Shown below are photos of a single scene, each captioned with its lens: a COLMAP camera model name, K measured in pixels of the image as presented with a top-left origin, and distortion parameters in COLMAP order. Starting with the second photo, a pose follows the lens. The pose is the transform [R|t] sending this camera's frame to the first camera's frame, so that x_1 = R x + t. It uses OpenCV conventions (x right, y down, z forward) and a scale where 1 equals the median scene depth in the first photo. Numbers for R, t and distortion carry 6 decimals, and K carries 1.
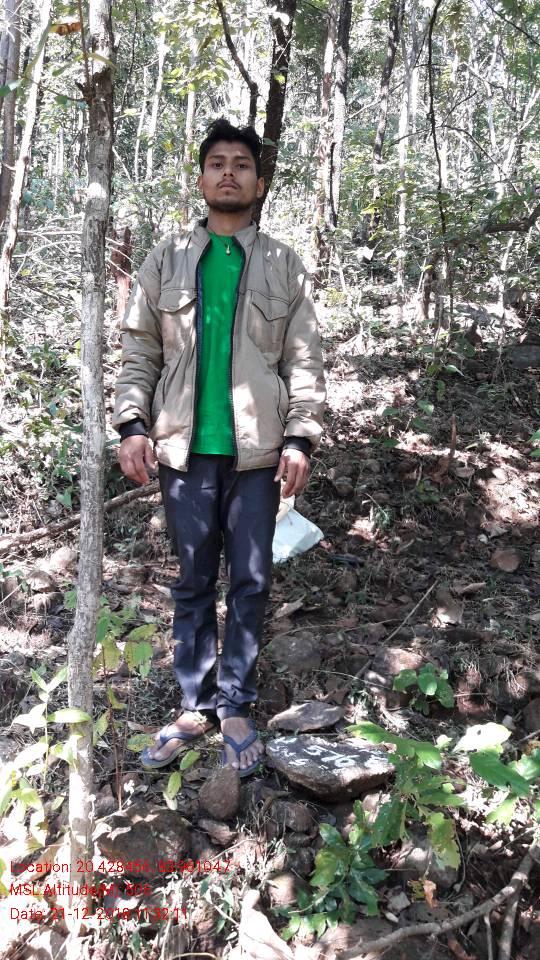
lens RADIAL K [[800.6, 0, 270.0], [0, 800.6, 480.0], [0, 0, 1]] dist [0.152190, -0.340806]
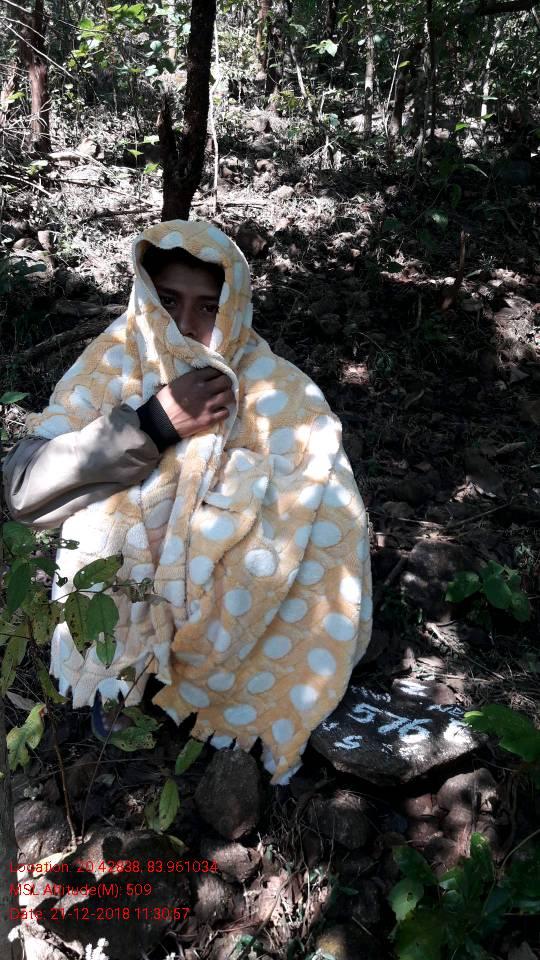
lens RADIAL K [[800.6, 0, 270.0], [0, 800.6, 480.0], [0, 0, 1]] dist [0.152190, -0.340806]
pose [[0.997118, -0.032601, 0.068498, -0.031239], [0.019400, 0.982507, 0.185212, 0.010086], [-0.073338, -0.183350, 0.980308, 0.198141]]
